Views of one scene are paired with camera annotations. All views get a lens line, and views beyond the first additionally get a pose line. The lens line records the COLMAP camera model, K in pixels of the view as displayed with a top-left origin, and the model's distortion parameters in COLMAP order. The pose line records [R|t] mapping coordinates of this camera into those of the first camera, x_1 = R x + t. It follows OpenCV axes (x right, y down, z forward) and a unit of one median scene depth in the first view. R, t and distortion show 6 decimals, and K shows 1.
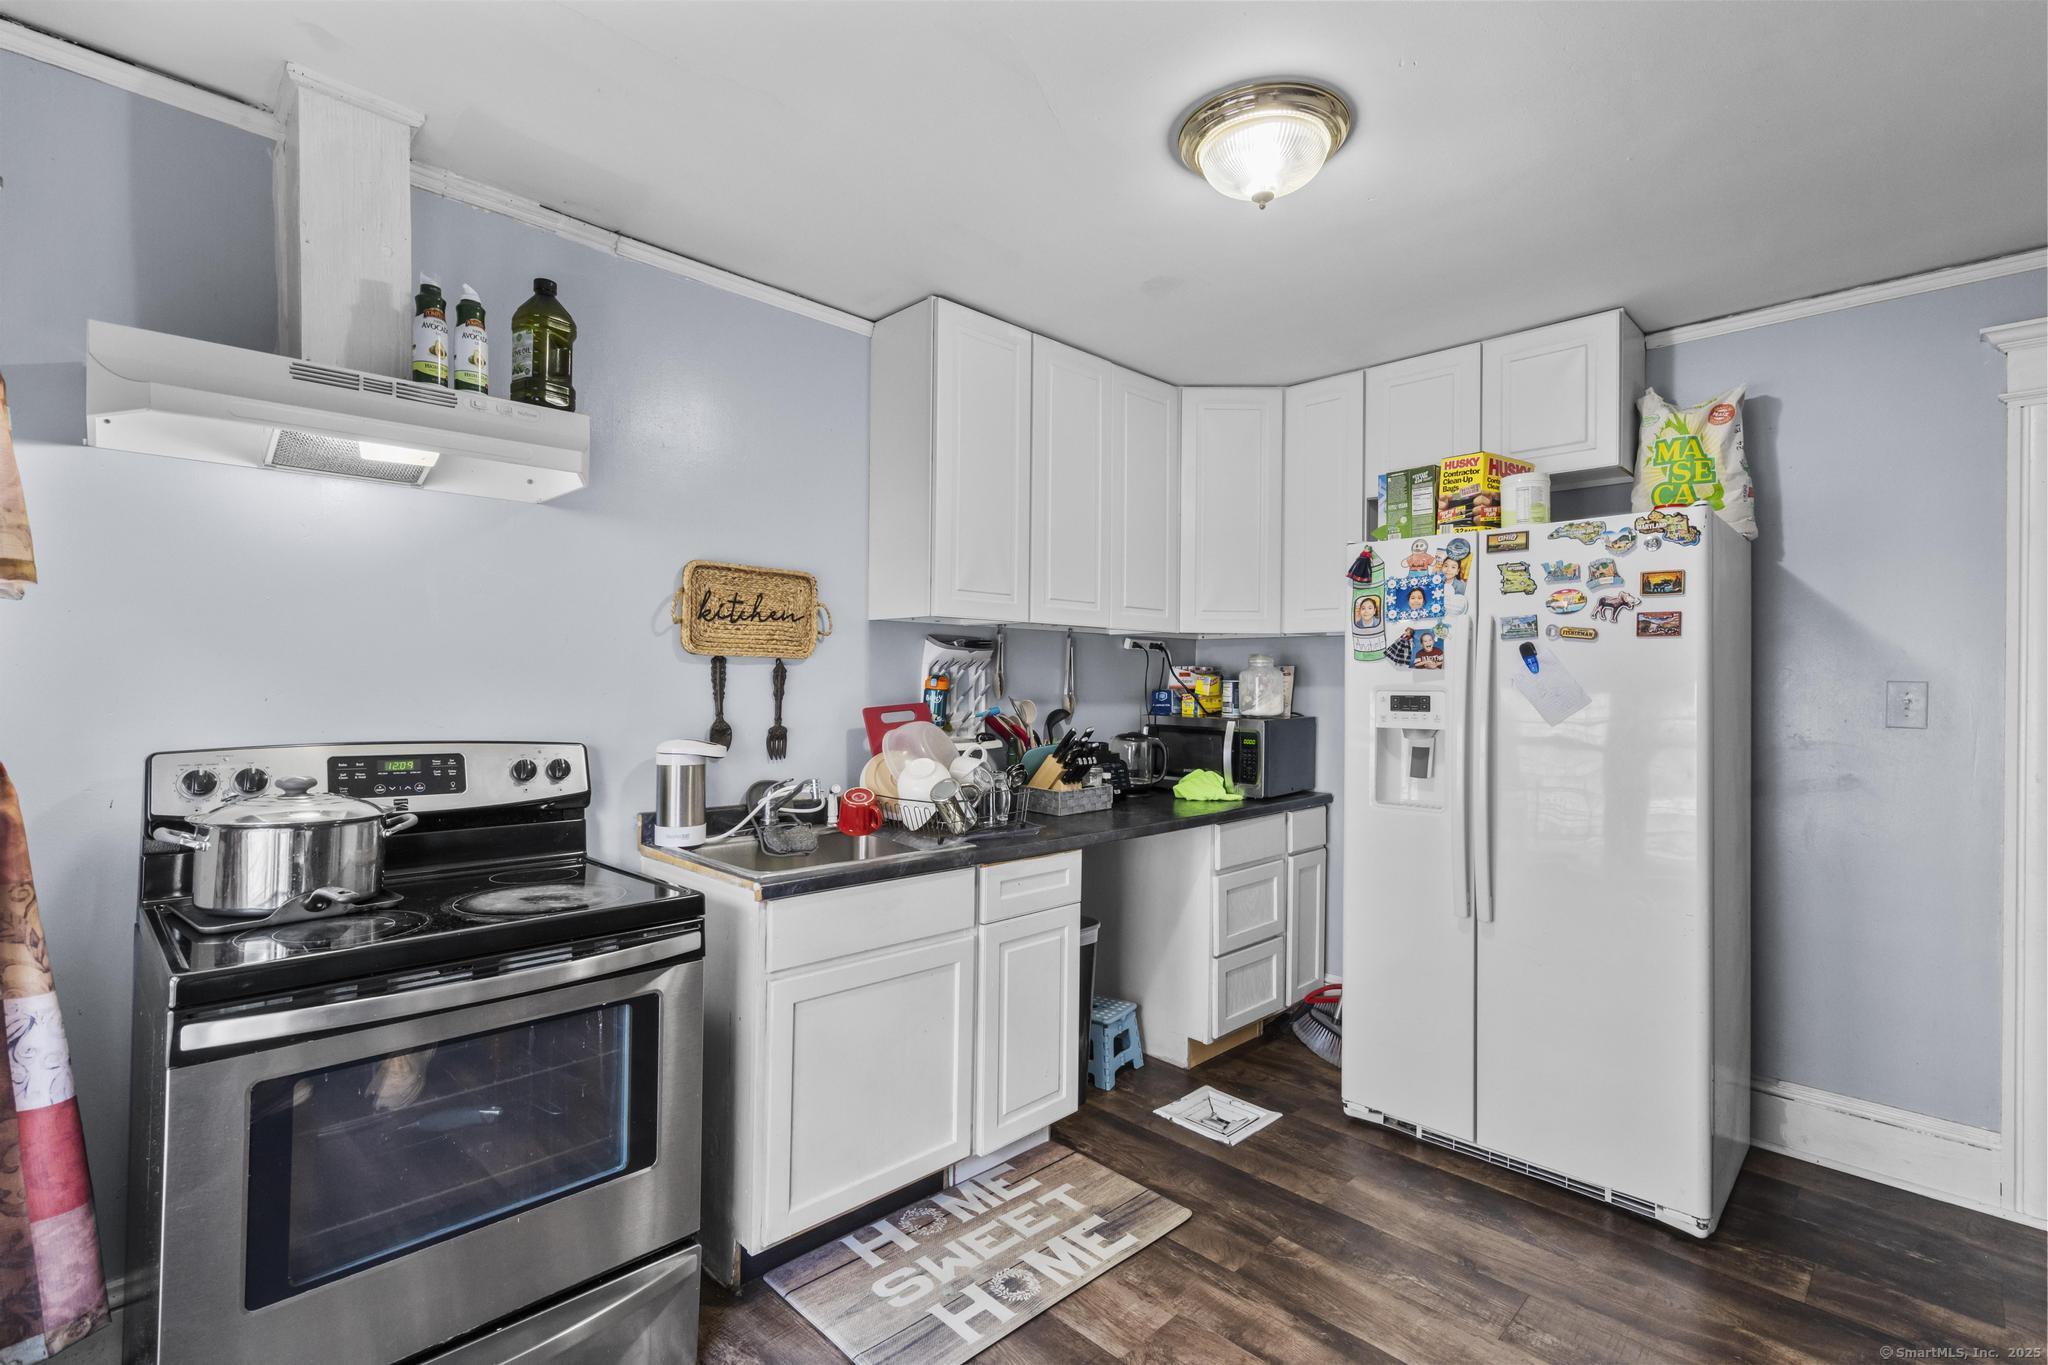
lens RADIAL K [[929.3, 0, 1020.6], [0, 929.3, 683.2], [0, 0, 1]] dist [0.002336, -0.000014]
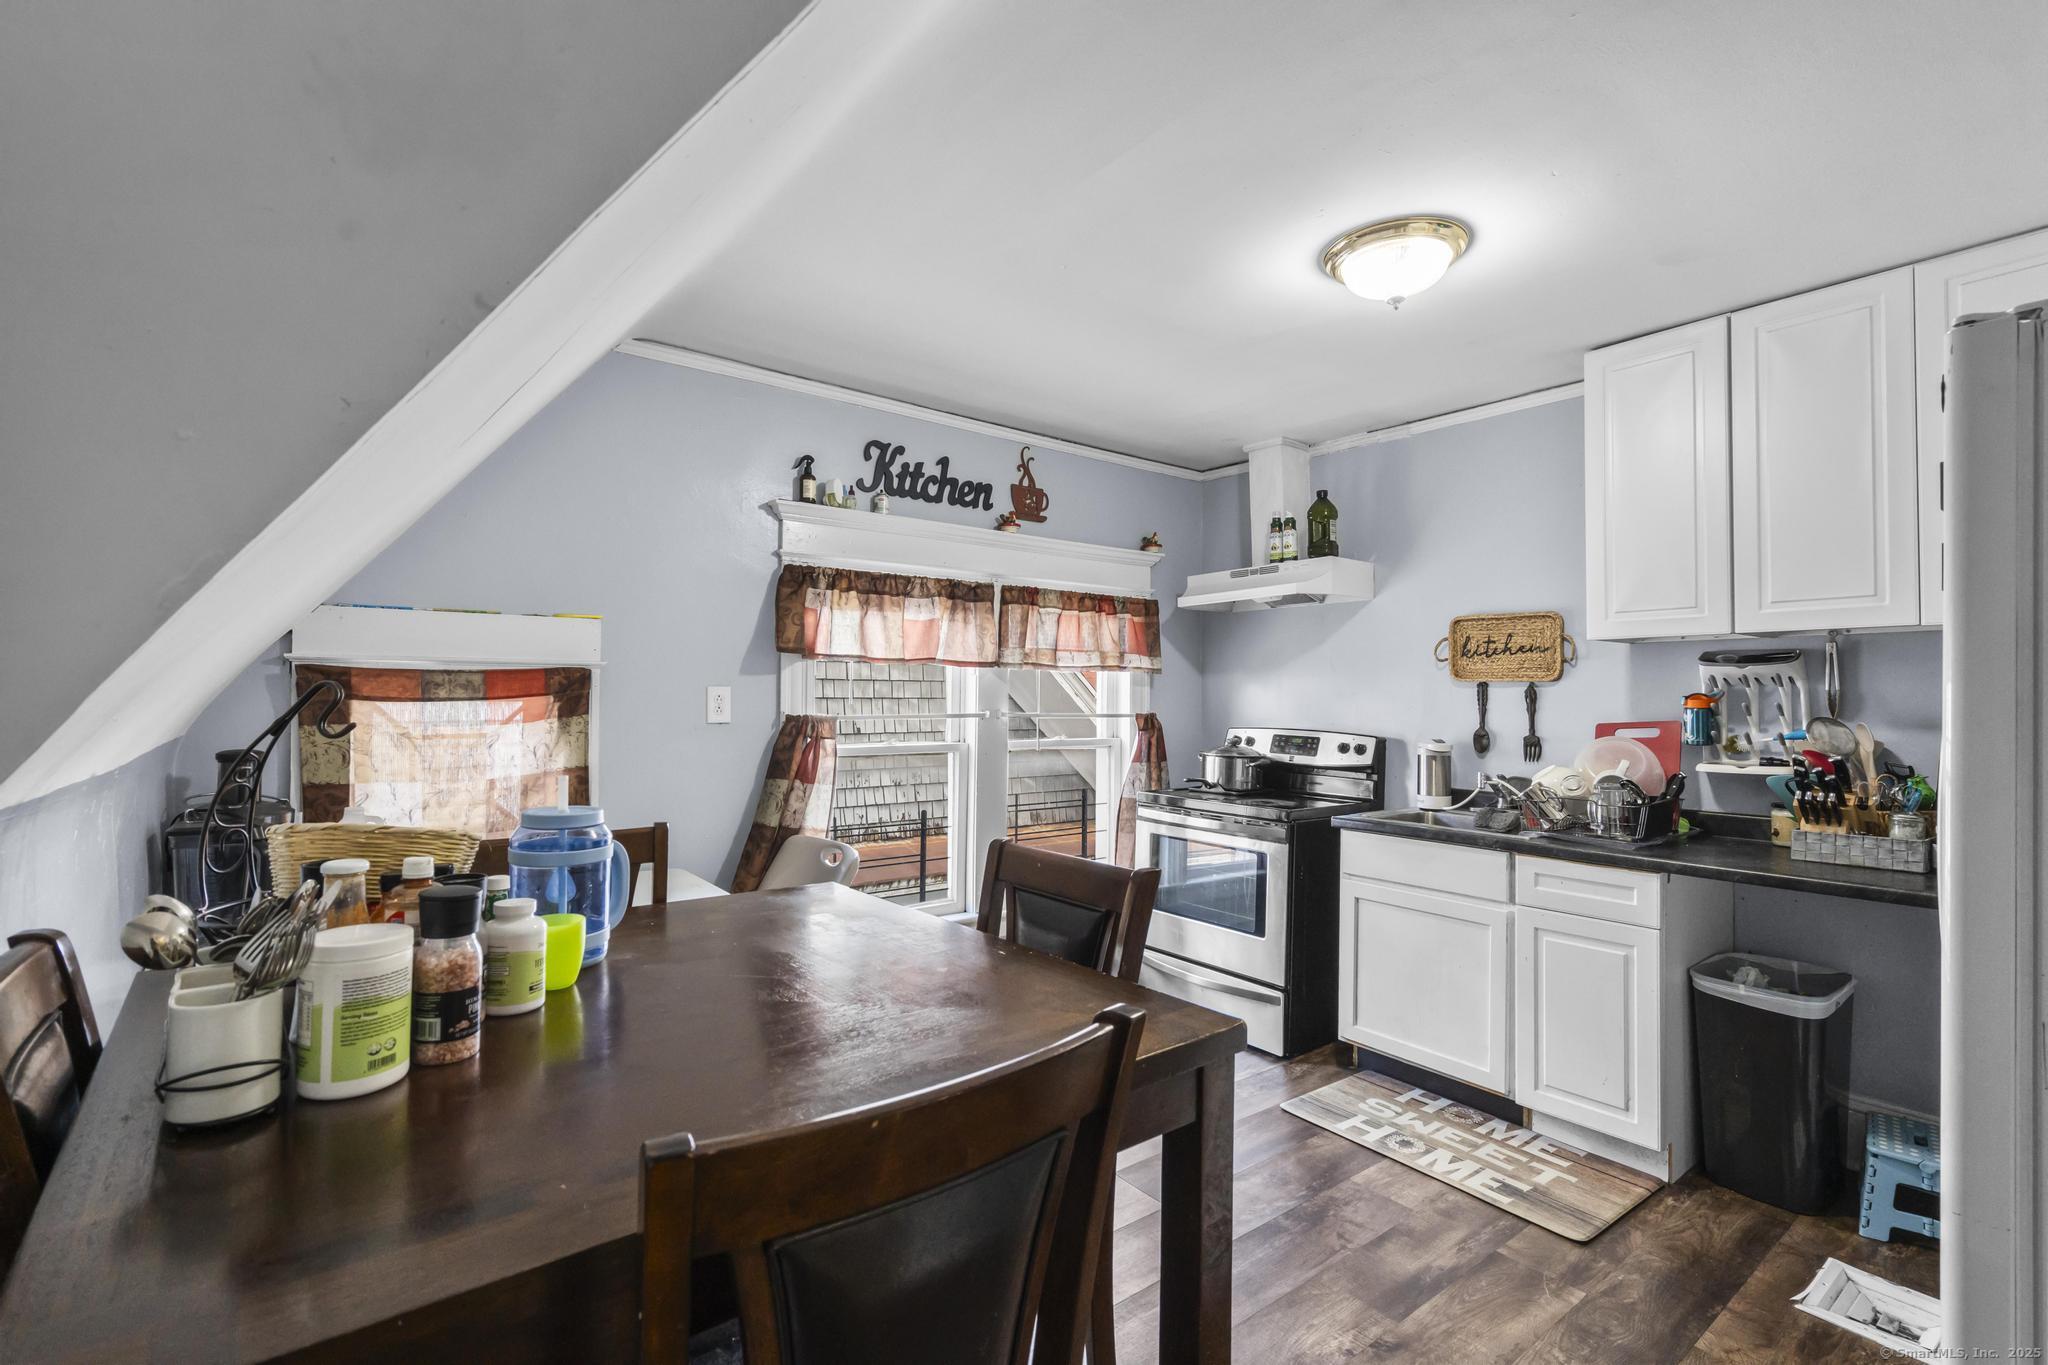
lens RADIAL K [[929.3, 0, 1021.8], [0, 929.3, 680.5], [0, 0, 1]] dist [0.002336, -0.000014]
pose [[-0.125626, -0.028820, -0.991659, 1.253223], [-0.009812, 0.999565, -0.027807, 0.015290], [0.992029, 0.006237, -0.125854, 0.541810]]
